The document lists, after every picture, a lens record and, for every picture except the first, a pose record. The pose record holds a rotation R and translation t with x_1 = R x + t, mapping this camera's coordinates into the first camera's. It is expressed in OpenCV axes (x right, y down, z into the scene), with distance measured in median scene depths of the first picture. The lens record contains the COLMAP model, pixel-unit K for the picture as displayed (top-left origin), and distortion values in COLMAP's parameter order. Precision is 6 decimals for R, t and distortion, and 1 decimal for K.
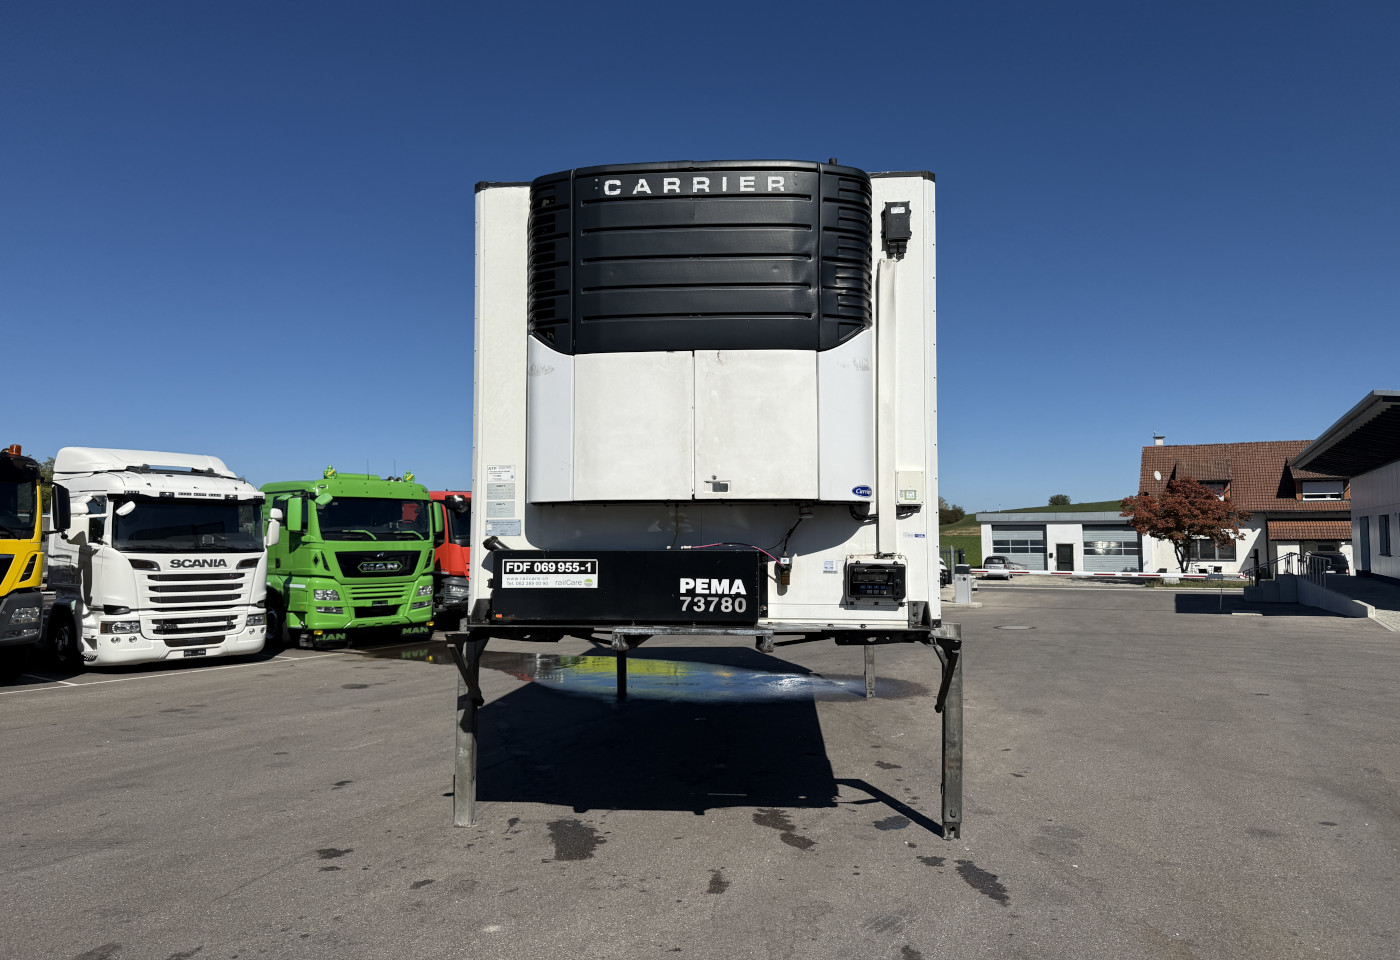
lens RADIAL K [[1037.1, 0, 694.0], [0, 1037.1, 444.5], [0, 0, 1]] dist [0.098599, -0.172125]
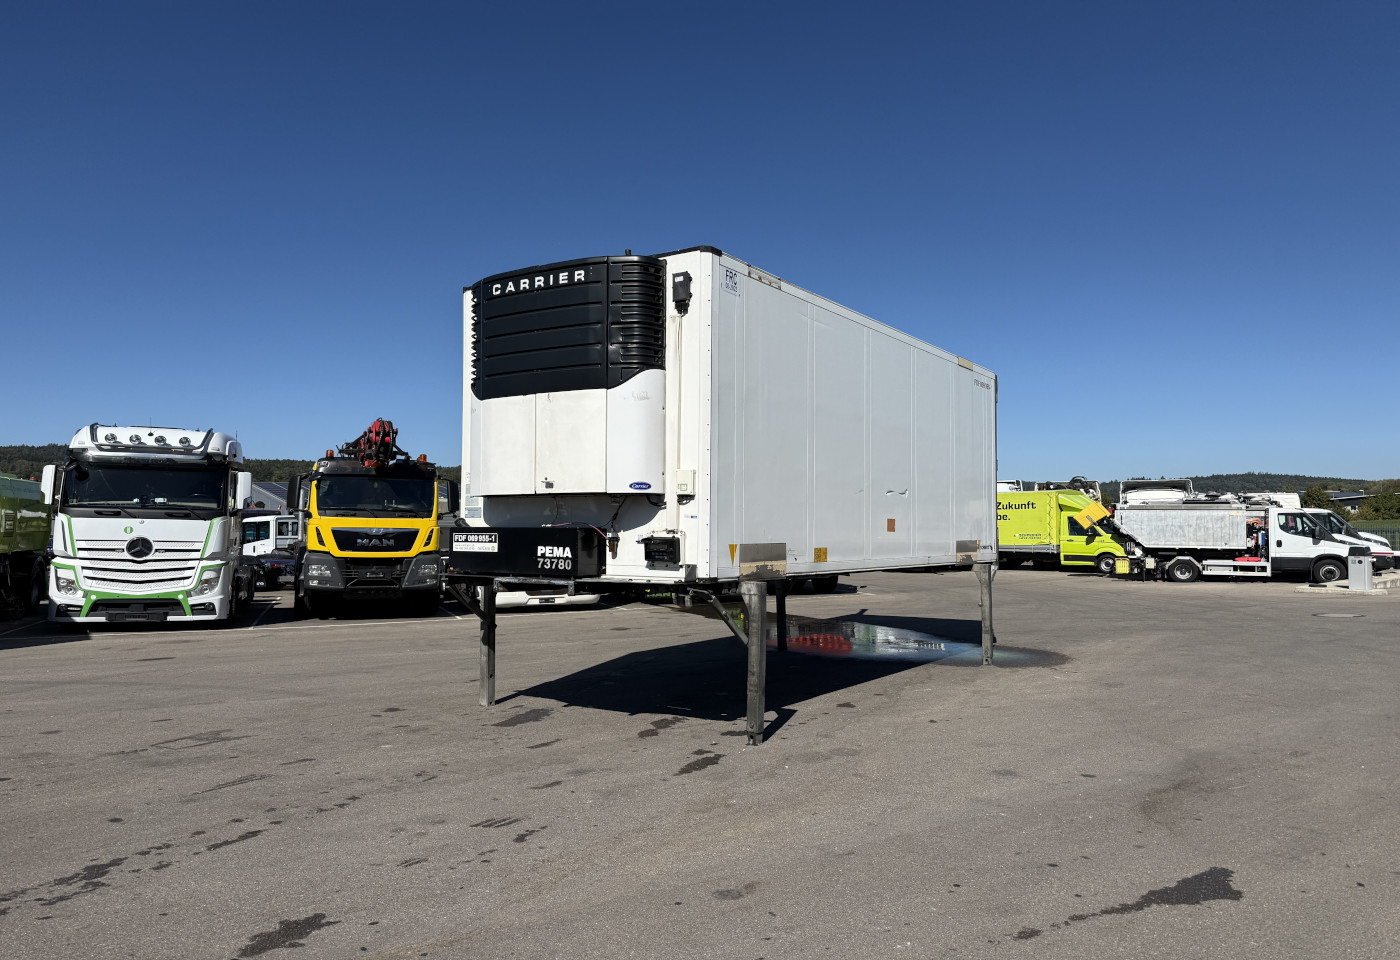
lens RADIAL K [[1037.1, 0, 694.0], [0, 1037.1, 444.5], [0, 0, 1]] dist [0.098599, -0.172125]
pose [[0.868358, -0.036166, -0.494617, 0.902599], [0.047098, 0.998844, 0.009652, -0.021158], [0.493696, -0.031677, 0.869058, -0.184309]]
